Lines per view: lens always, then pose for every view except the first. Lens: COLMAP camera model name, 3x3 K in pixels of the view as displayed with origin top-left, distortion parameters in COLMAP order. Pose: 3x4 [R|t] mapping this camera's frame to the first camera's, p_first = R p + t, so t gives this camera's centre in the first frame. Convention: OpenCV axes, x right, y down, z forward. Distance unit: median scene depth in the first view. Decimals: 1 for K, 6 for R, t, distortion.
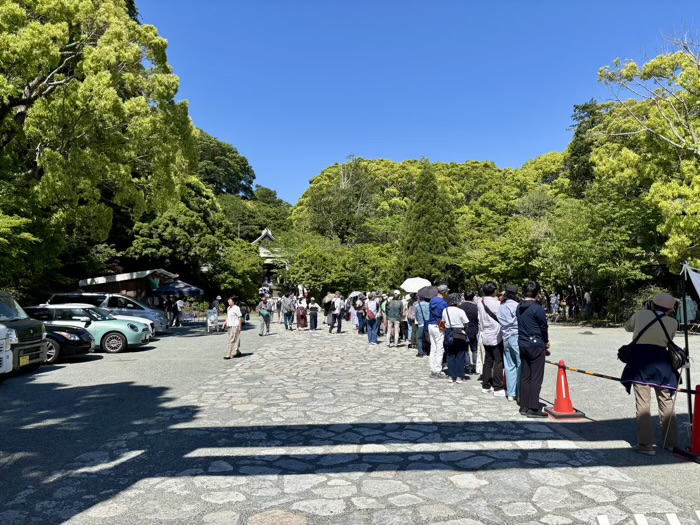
lens RADIAL K [[535.1, 0, 348.9], [0, 535.1, 266.9], [0, 0, 1]] dist [-0.003953, -0.002665]
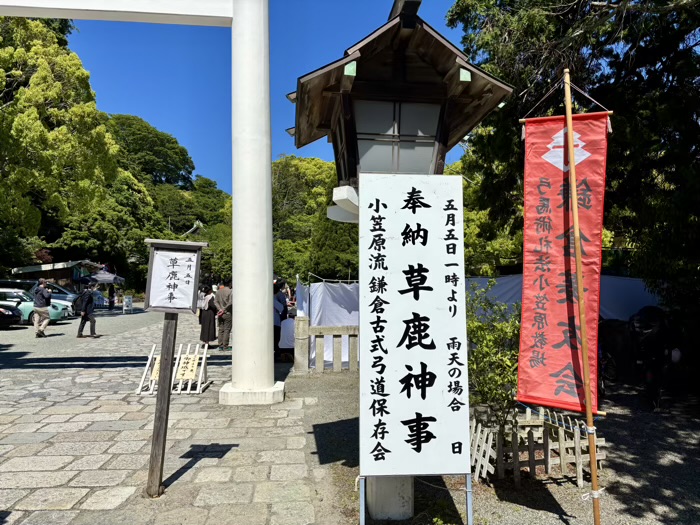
lens RADIAL K [[535.1, 0, 353.6], [0, 535.1, 278.0], [0, 0, 1]] dist [-0.003953, -0.002665]
pose [[0.994401, 0.021059, 0.103554, 0.075638], [-0.024955, 0.999023, 0.036464, -0.010196], [-0.102685, -0.038844, 0.993955, -0.151898]]
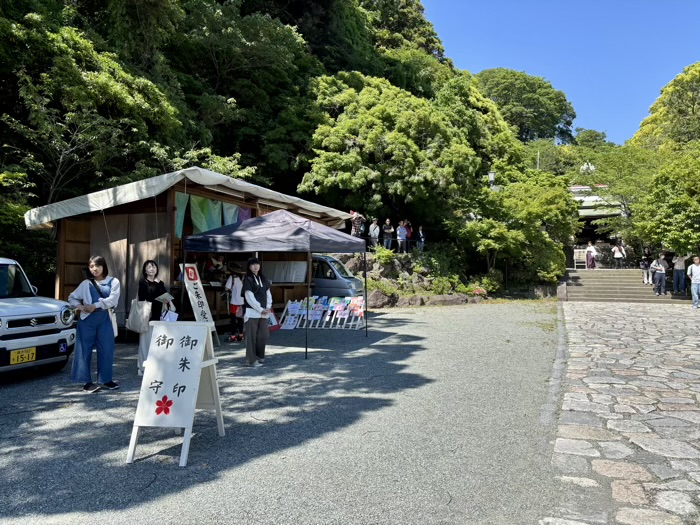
lens RADIAL K [[535.1, 0, 352.1], [0, 535.1, 267.4], [0, 0, 1]] dist [-0.003953, -0.002665]
pose [[0.837938, 0.012586, -0.545620, -0.068478], [0.014482, 0.998869, 0.045282, 0.033711], [0.545573, -0.045845, 0.836808, 0.528952]]
